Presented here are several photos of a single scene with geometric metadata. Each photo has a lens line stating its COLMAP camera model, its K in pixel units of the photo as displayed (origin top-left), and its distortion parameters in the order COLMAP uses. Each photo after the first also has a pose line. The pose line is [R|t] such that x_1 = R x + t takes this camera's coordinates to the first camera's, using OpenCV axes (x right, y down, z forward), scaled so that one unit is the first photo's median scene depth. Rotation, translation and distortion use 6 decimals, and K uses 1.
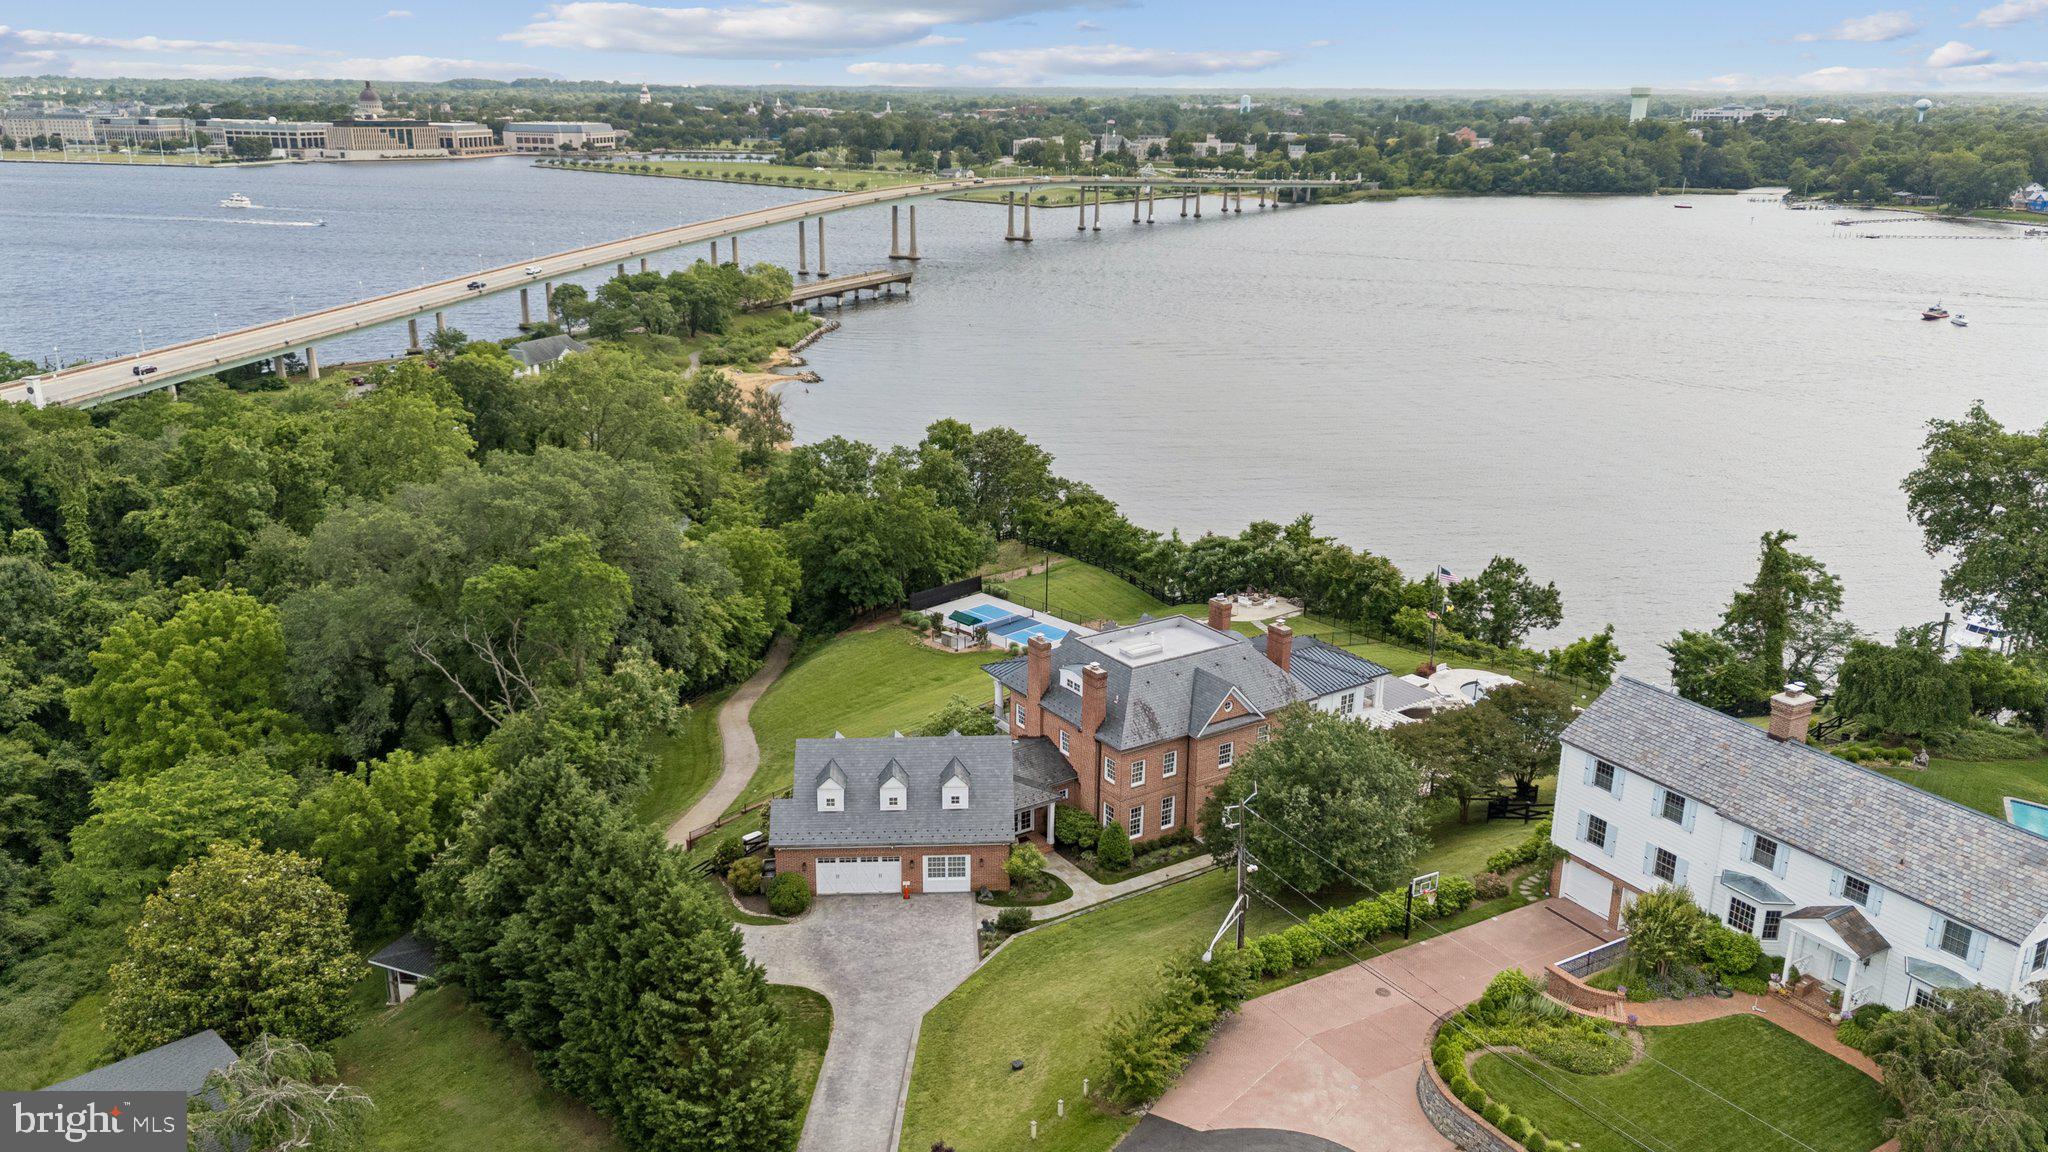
lens RADIAL K [[1475.7, 0, 1024.0], [0, 1475.7, 576.0], [0, 0, 1]] dist [0.075924, -0.073848]
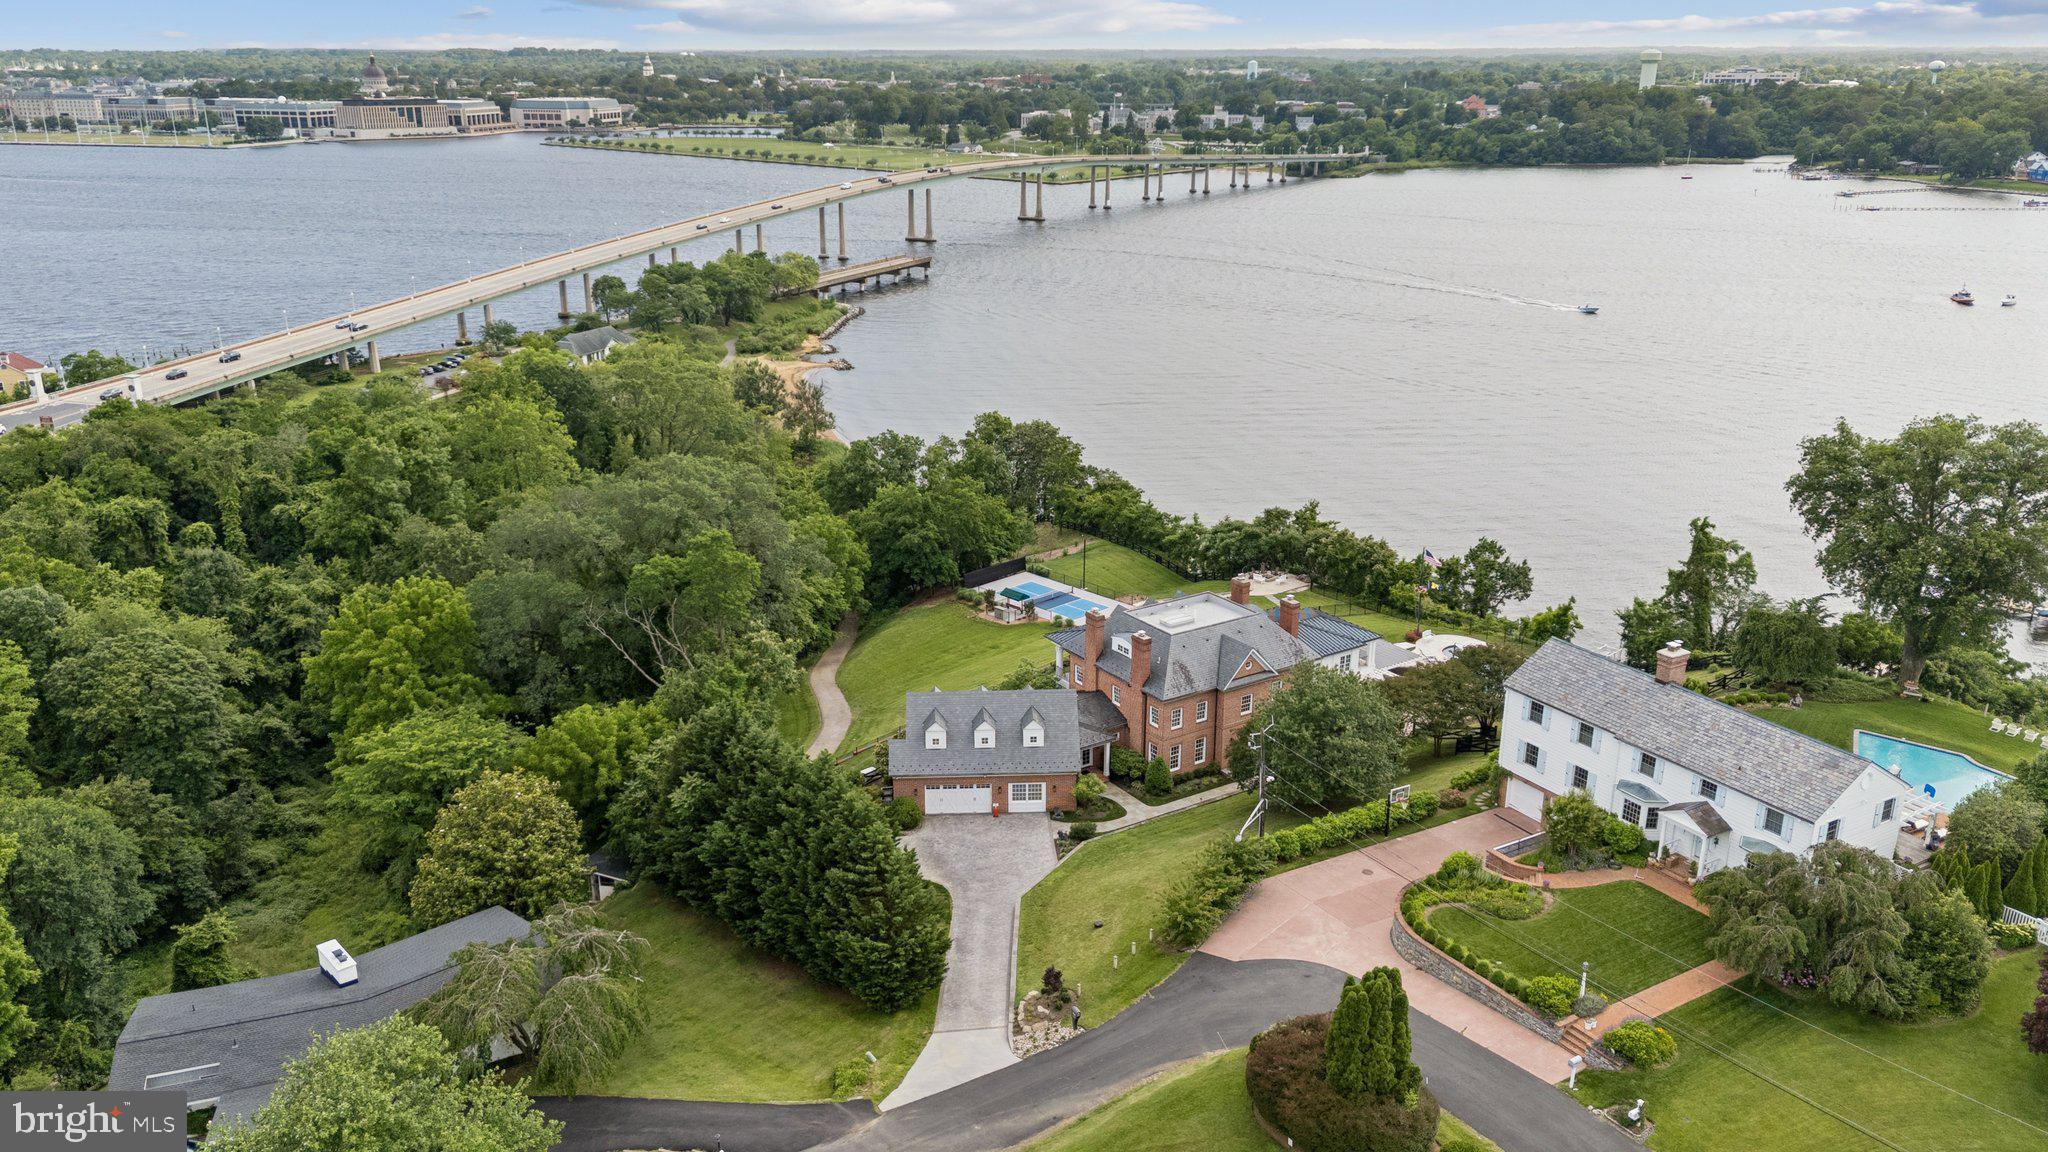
lens RADIAL K [[1479.9, 0, 1024.0], [0, 1479.9, 576.0], [0, 0, 1]] dist [0.075938, -0.075344]
pose [[0.999958, -0.007246, -0.005667, -0.029388], [0.007350, 0.999800, 0.018586, -0.007755], [0.005531, -0.018627, 0.999811, -0.168046]]
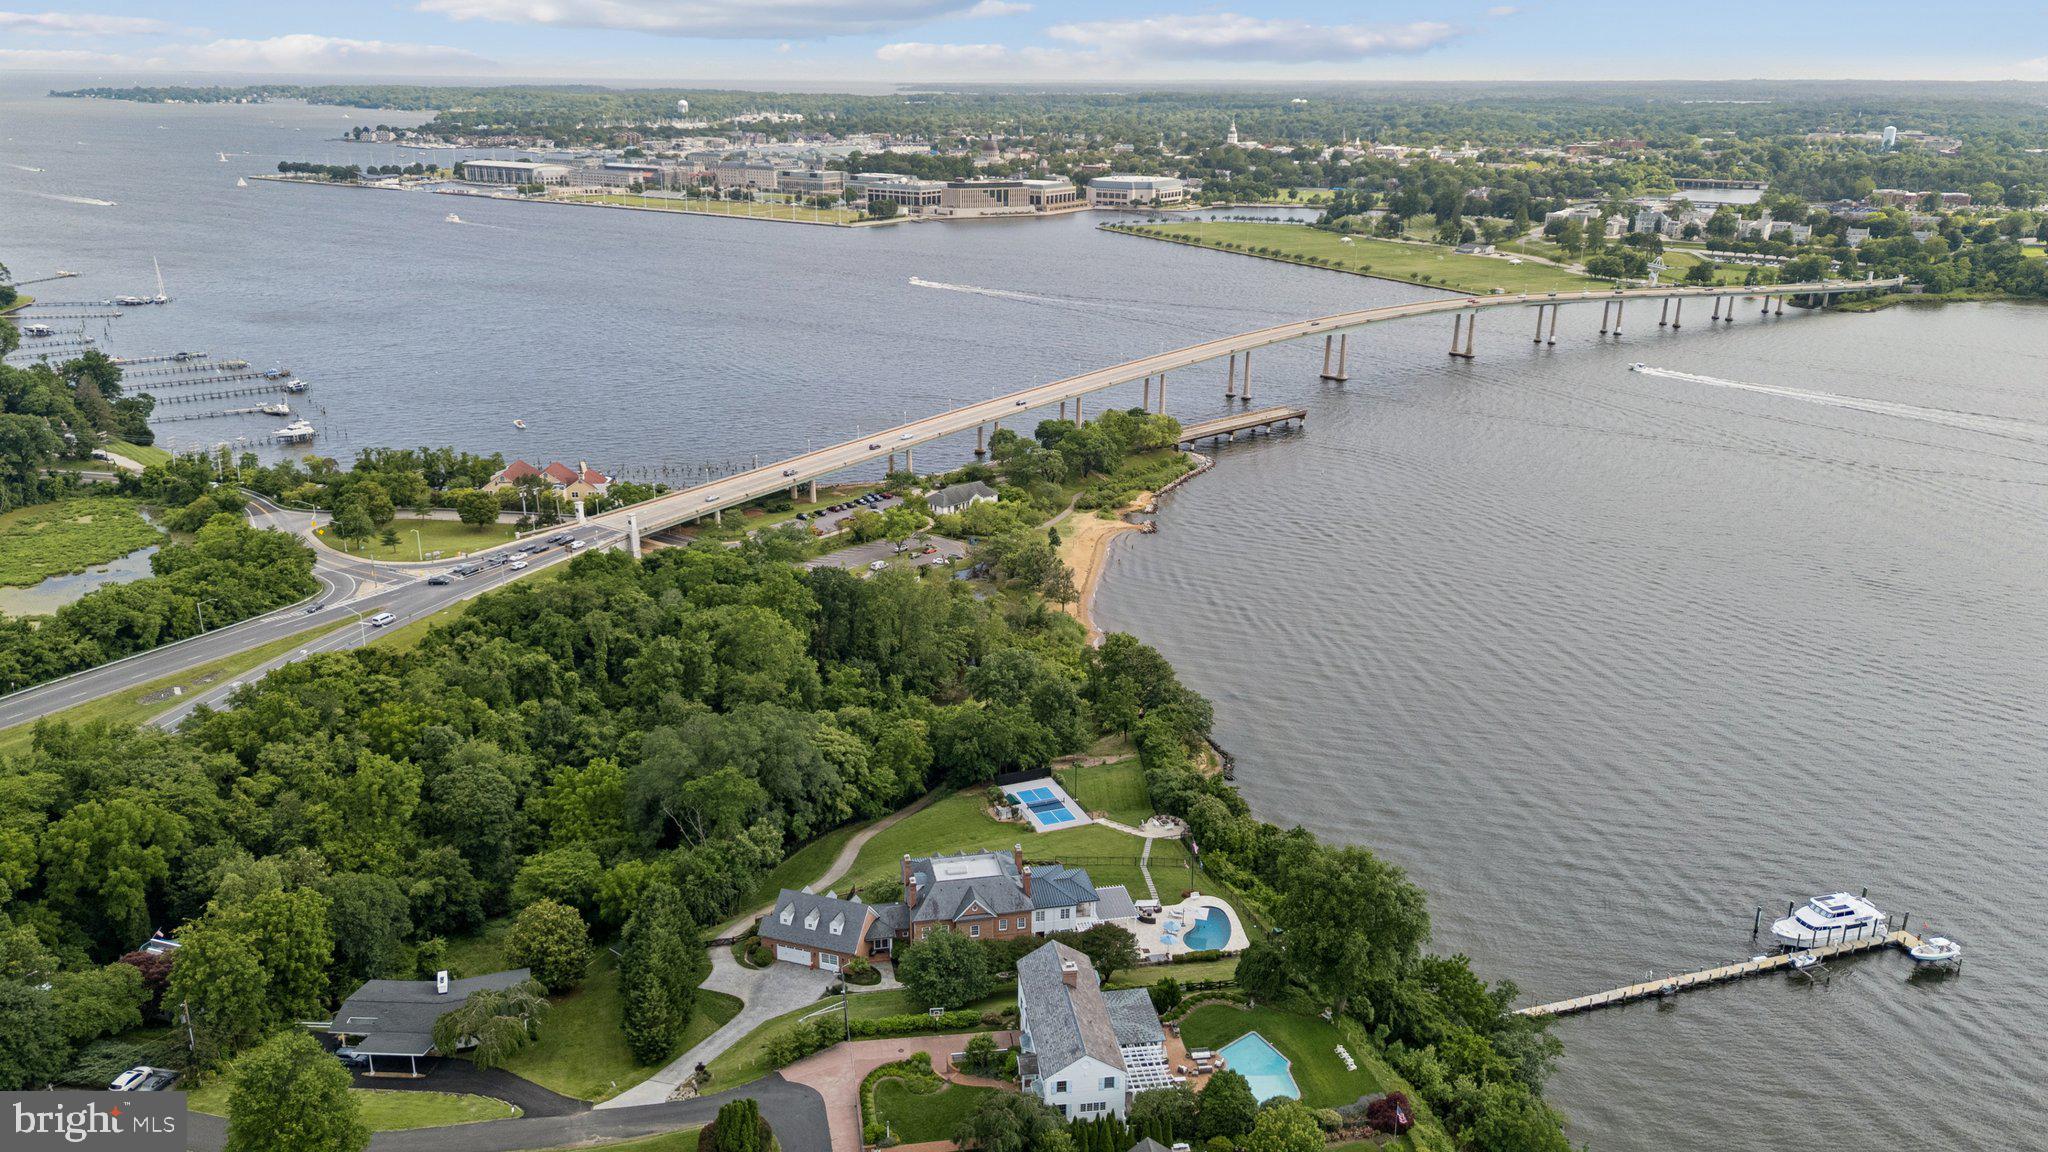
lens RADIAL K [[1427.2, 0, 1024.0], [0, 1427.2, 576.0], [0, 0, 1]] dist [0.065667, -0.067314]
pose [[0.928822, 0.113618, -0.352676, 0.581491], [-0.117036, 0.993059, 0.011692, -0.276679], [0.351556, 0.030416, 0.935672, -0.595871]]
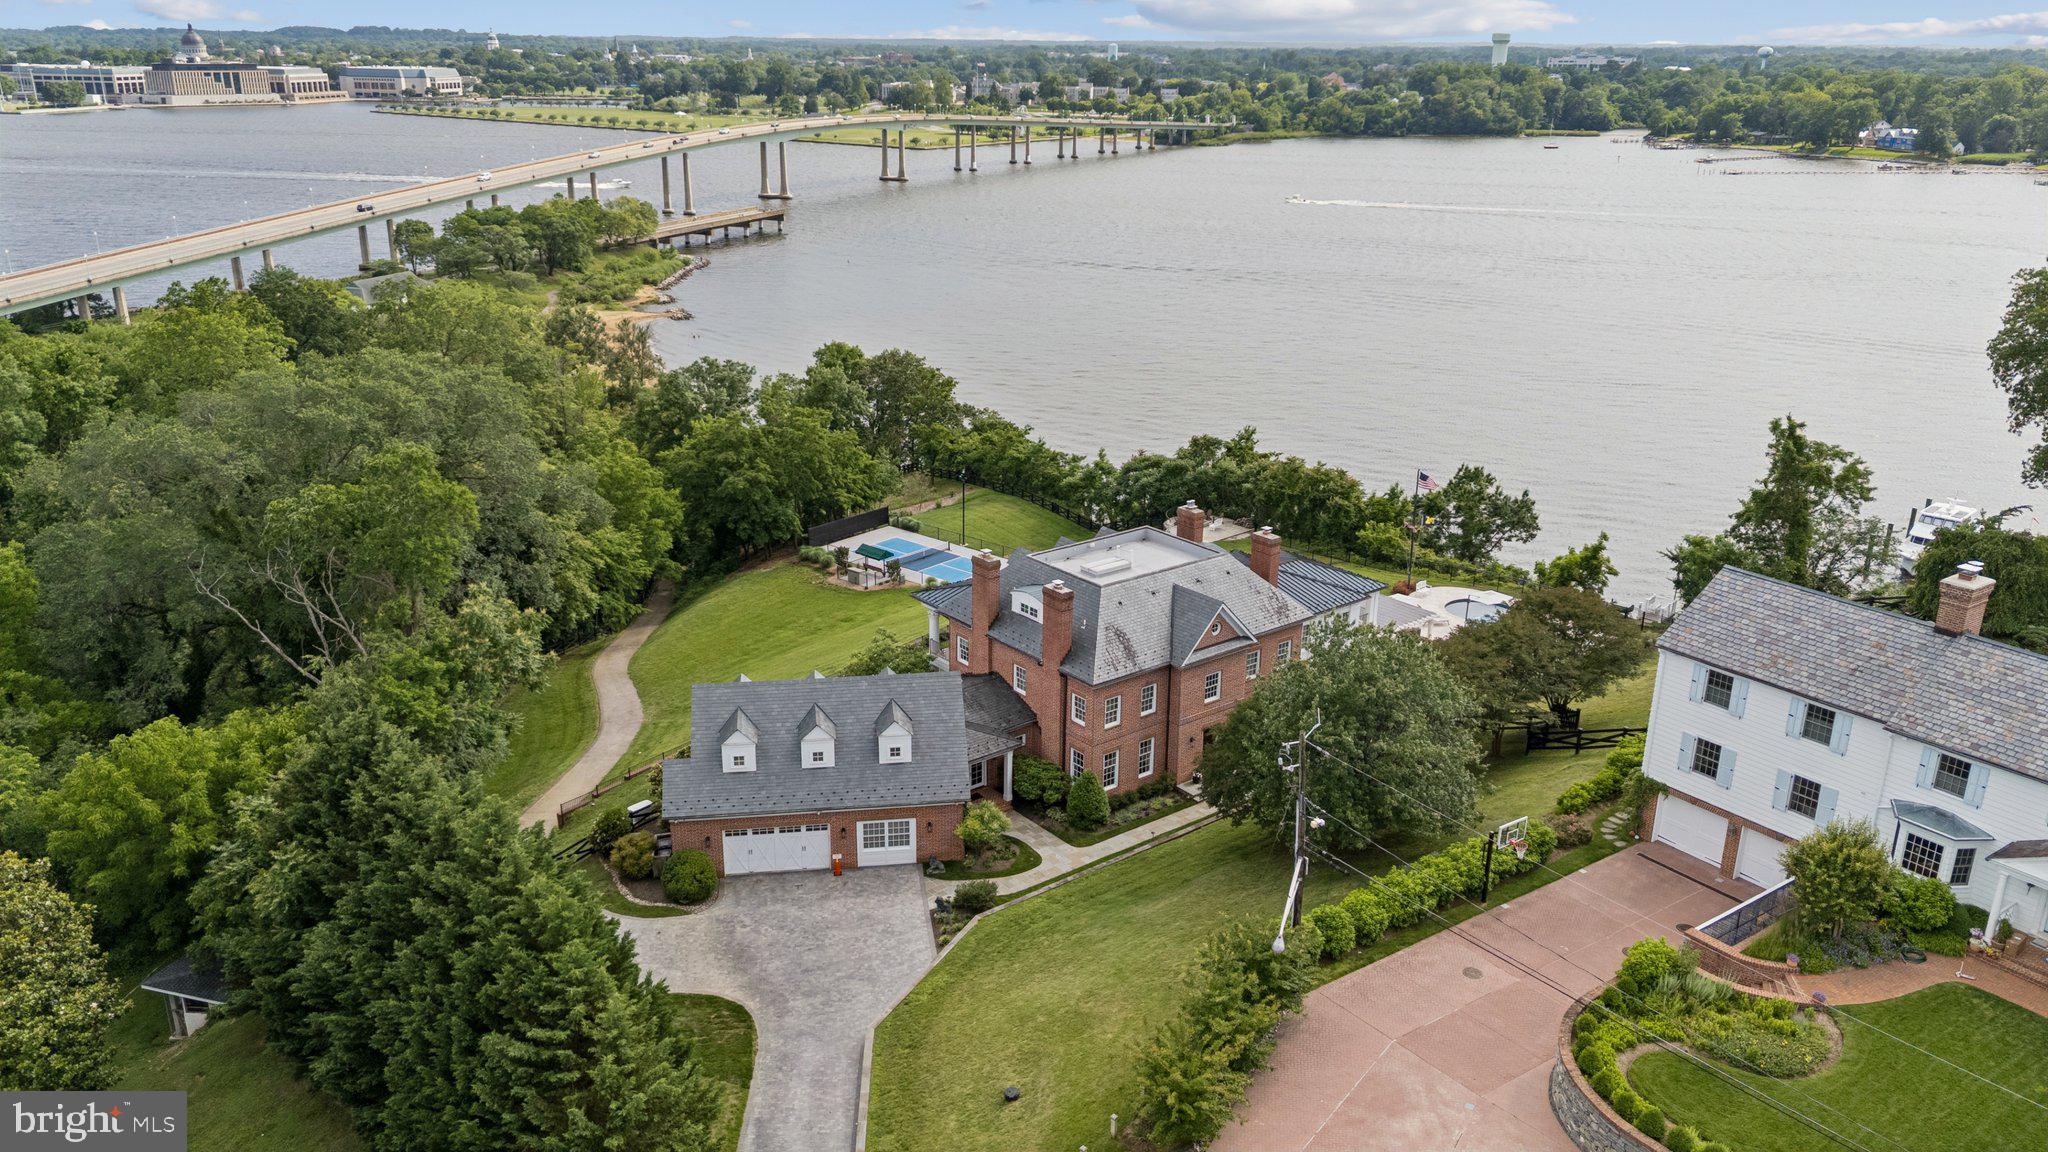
lens RADIAL K [[1479.9, 0, 1024.0], [0, 1479.9, 576.0], [0, 0, 1]] dist [0.075938, -0.075344]
pose [[0.996397, -0.027589, 0.080202, -0.024403], [0.025175, 0.999204, 0.030947, 0.020295], [-0.080992, -0.028817, 0.996298, 0.119713]]
